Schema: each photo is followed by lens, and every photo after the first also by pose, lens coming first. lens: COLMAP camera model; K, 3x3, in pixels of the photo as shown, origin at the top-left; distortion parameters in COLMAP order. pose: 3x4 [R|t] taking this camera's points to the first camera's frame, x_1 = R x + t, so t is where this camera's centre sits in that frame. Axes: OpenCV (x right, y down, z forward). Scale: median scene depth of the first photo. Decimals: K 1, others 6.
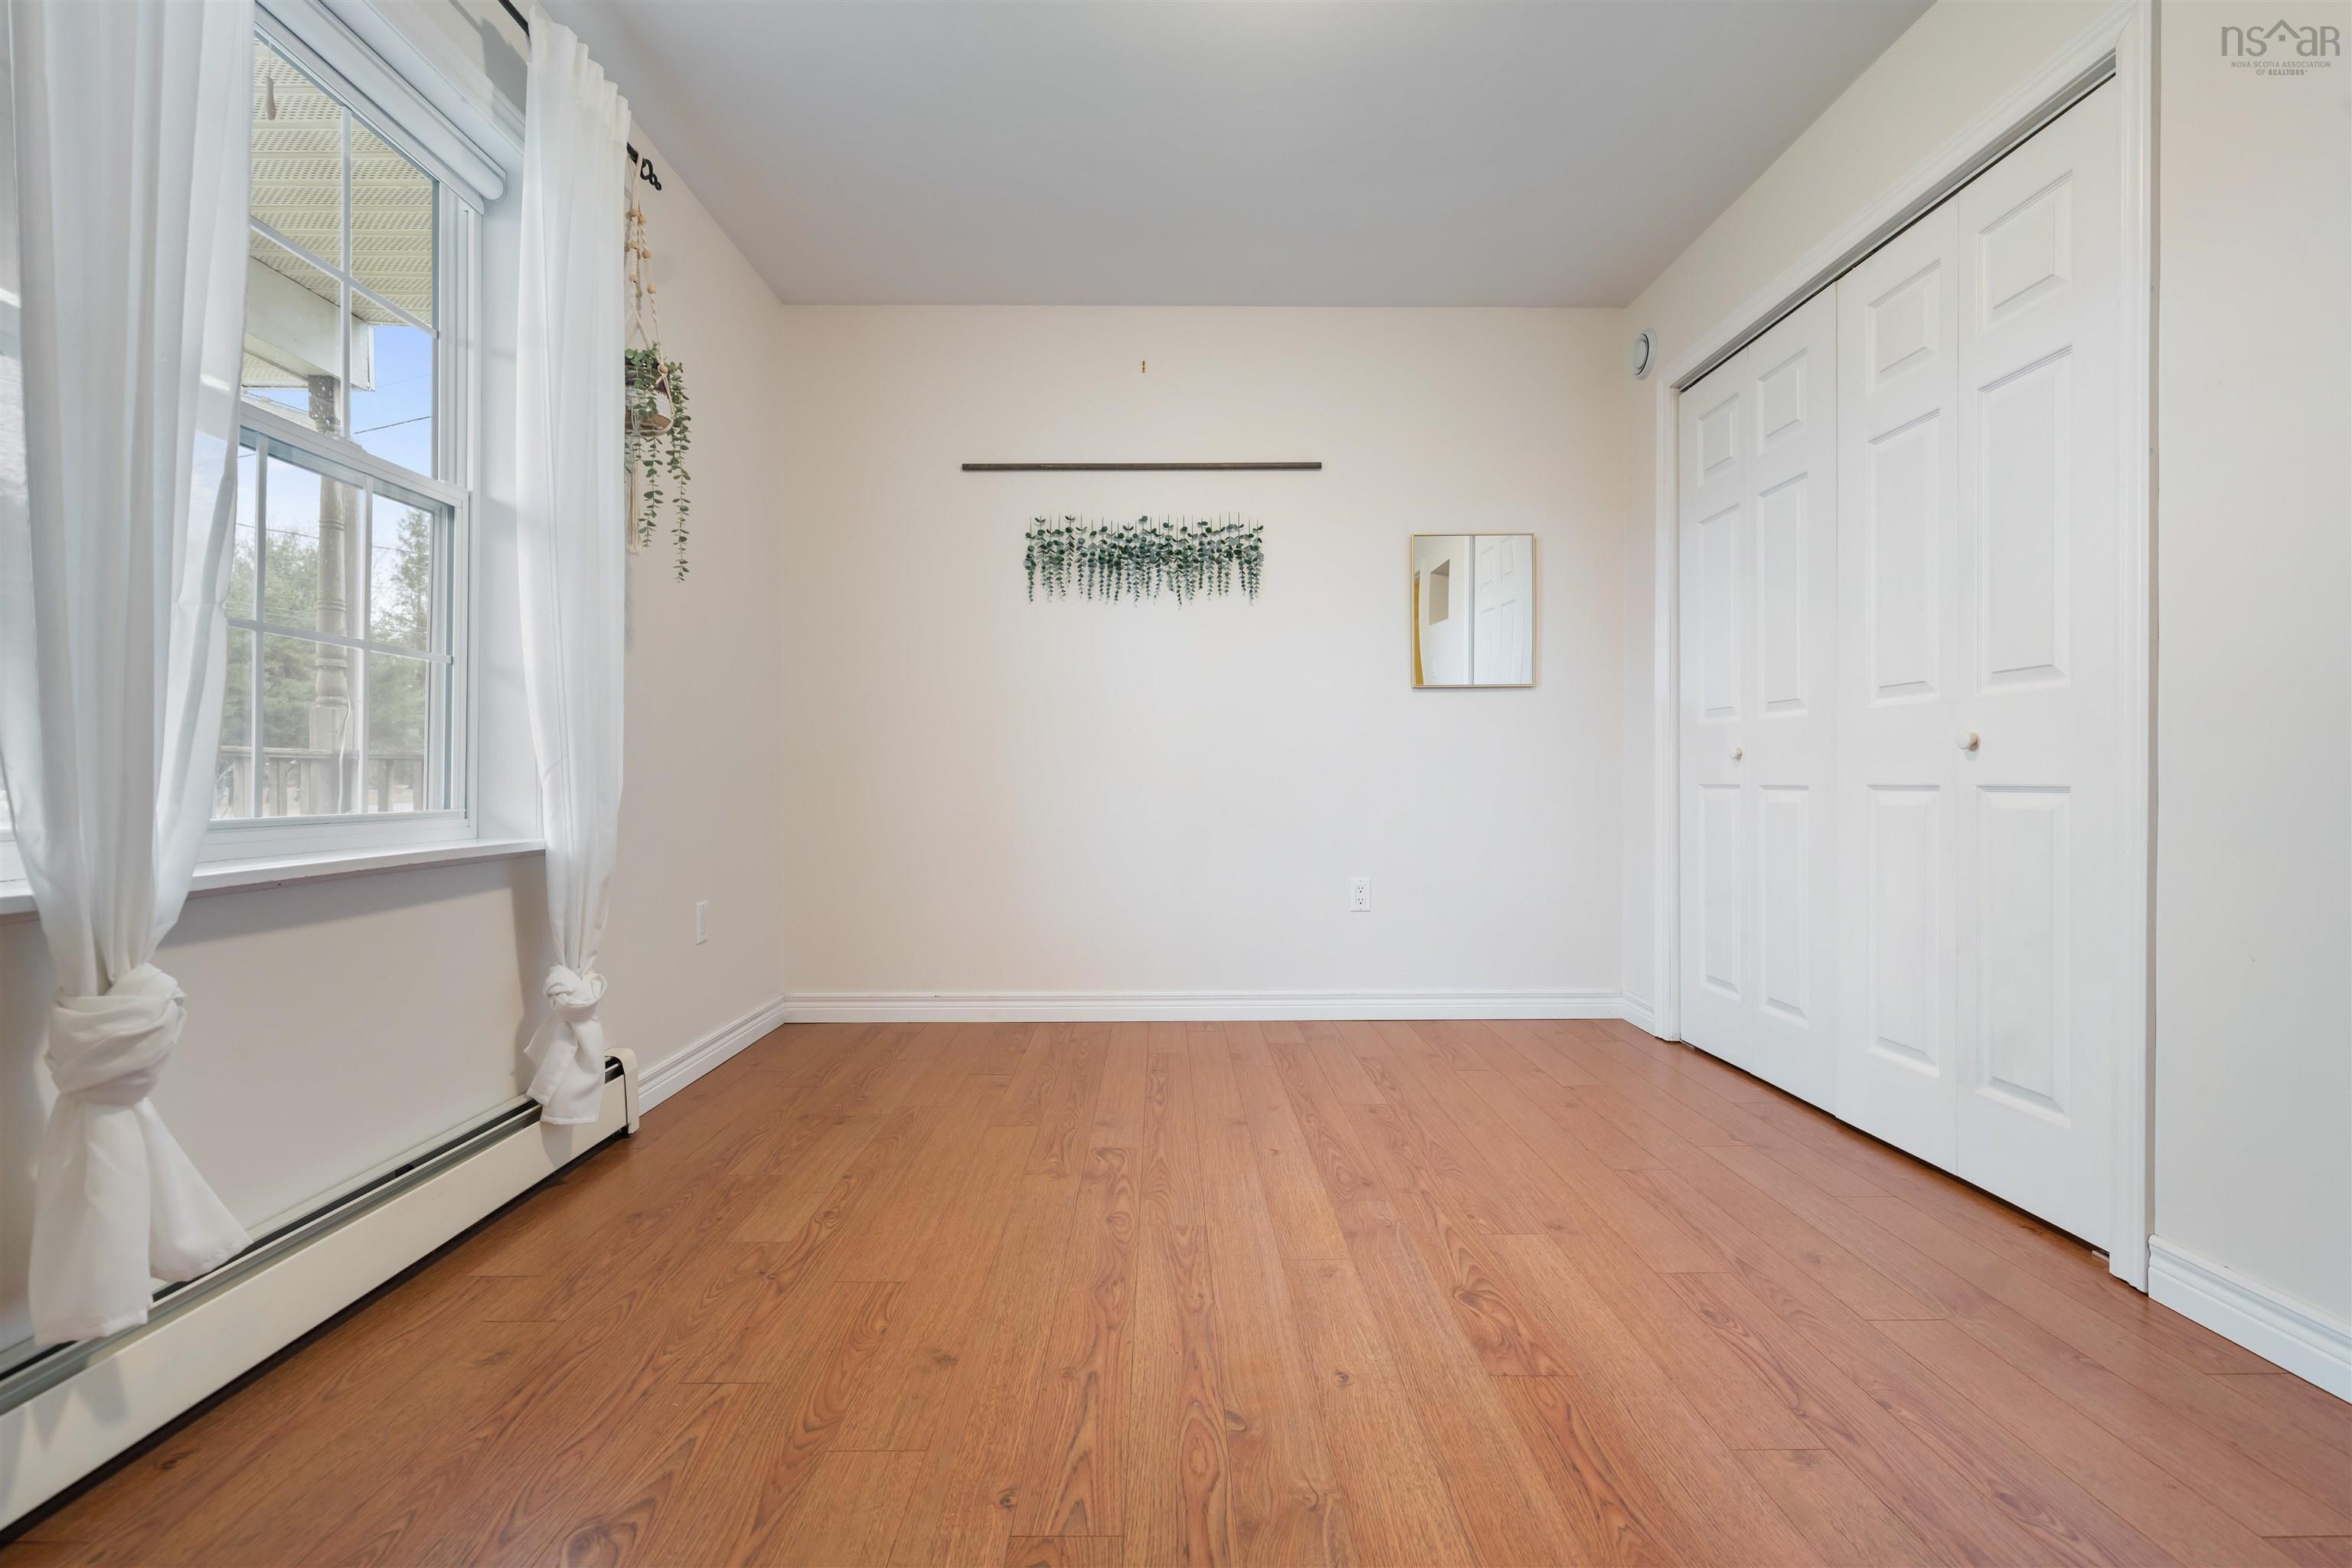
lens RADIAL K [[1029.9, 0, 1176.0], [0, 1029.9, 784.0], [0, 0, 1]] dist [0.000582, -0.000566]
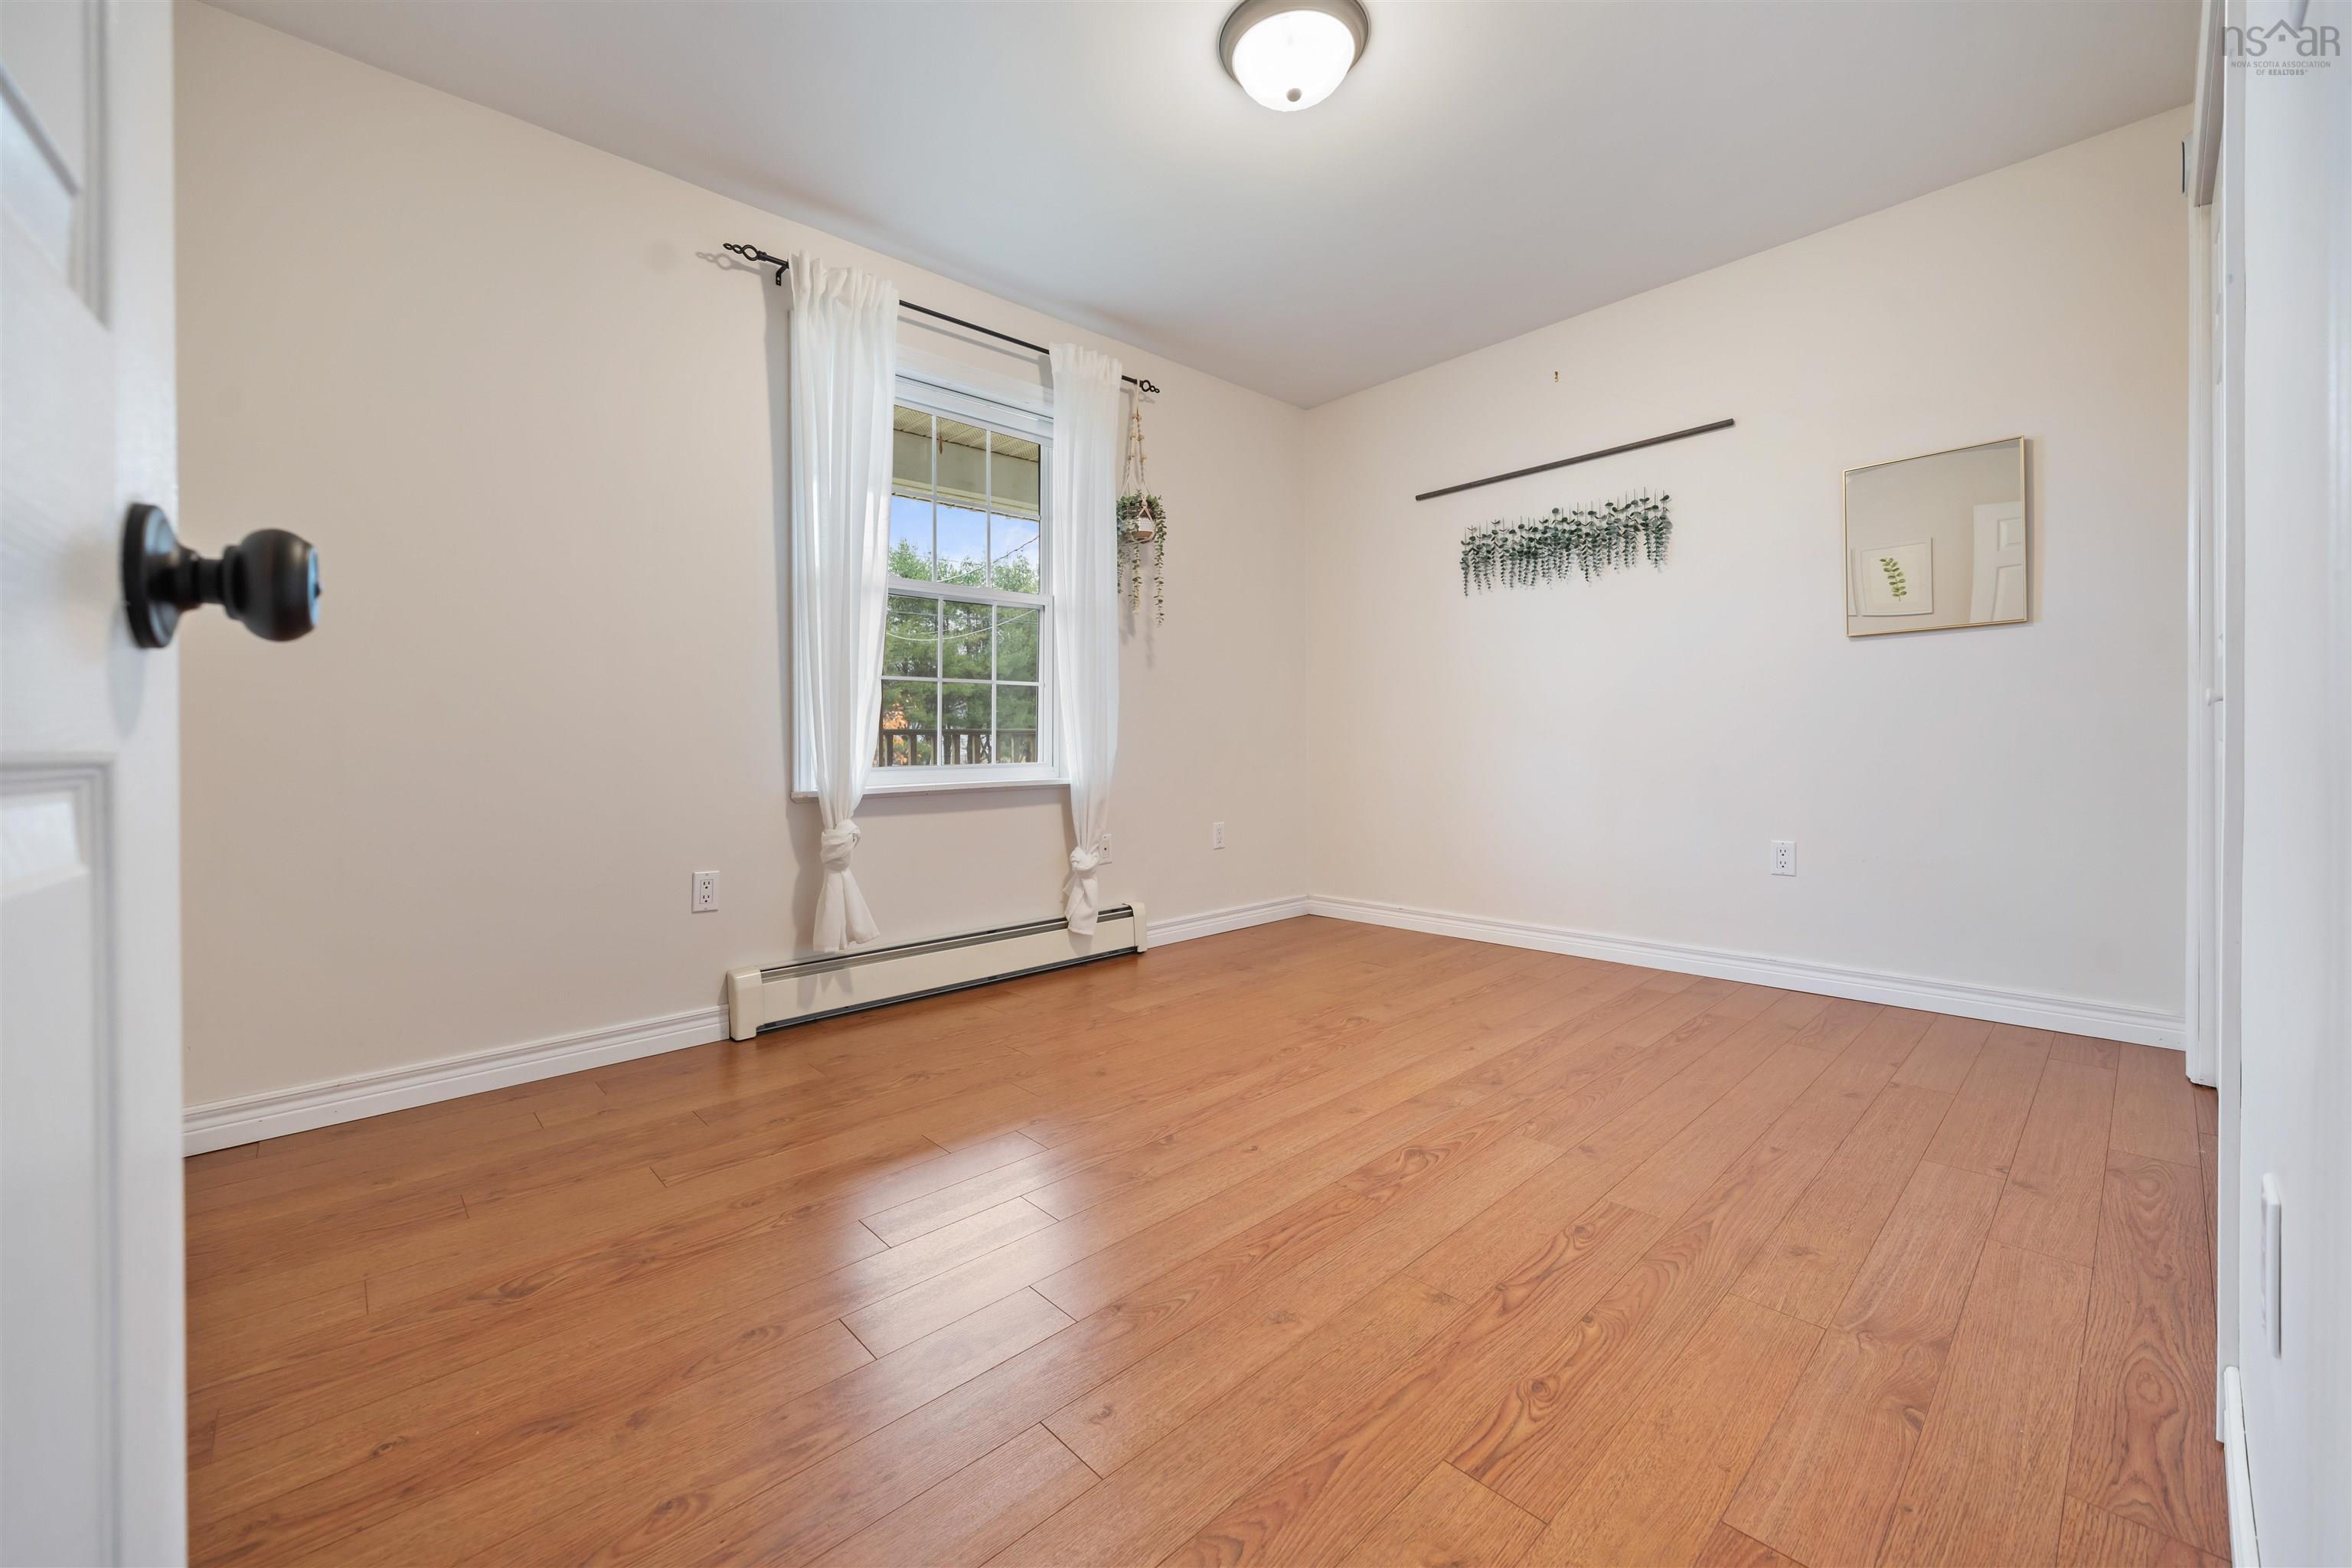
lens RADIAL K [[906.8, 0, 1182.1], [0, 906.8, 741.1], [0, 0, 1]] dist [-0.000846, -0.000236]
pose [[0.682979, -0.010618, -0.730360, 0.645799], [0.008399, 0.999942, -0.006683, -0.000319], [0.730389, -0.001570, 0.683029, 0.024288]]
